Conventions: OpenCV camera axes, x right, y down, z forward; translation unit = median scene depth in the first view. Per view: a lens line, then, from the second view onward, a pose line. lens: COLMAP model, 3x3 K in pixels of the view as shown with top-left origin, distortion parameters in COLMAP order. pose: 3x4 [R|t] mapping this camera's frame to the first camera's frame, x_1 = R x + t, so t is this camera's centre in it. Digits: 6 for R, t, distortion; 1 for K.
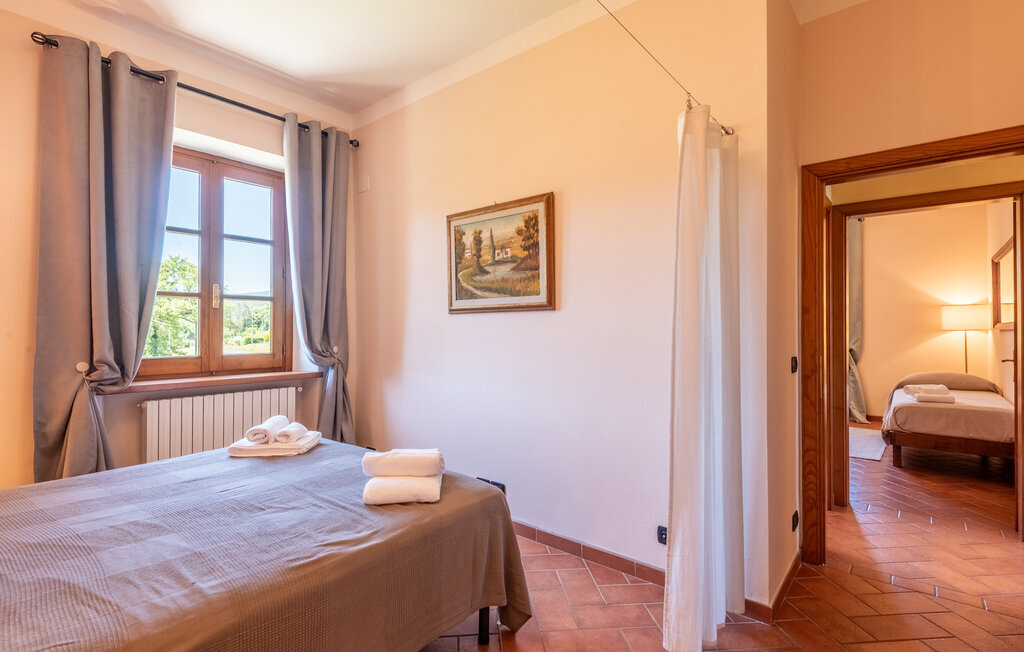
lens RADIAL K [[477.3, 0, 521.3], [0, 477.3, 324.0], [0, 0, 1]] dist [0.011927, -0.006027]
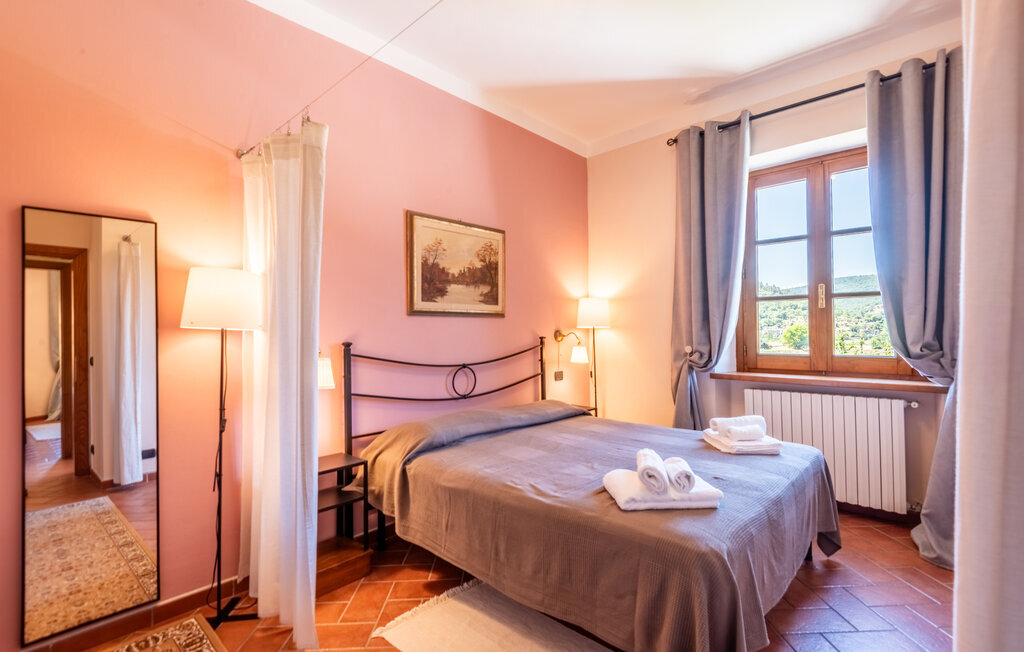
lens RADIAL K [[477.3, 0, 513.4], [0, 477.3, 325.8], [0, 0, 1]] dist [0.011927, -0.006027]
pose [[-0.074473, -0.006533, -0.997202, 0.671864], [0.018093, 0.999805, -0.007902, 0.000712], [0.997059, -0.018631, -0.074341, 0.708053]]
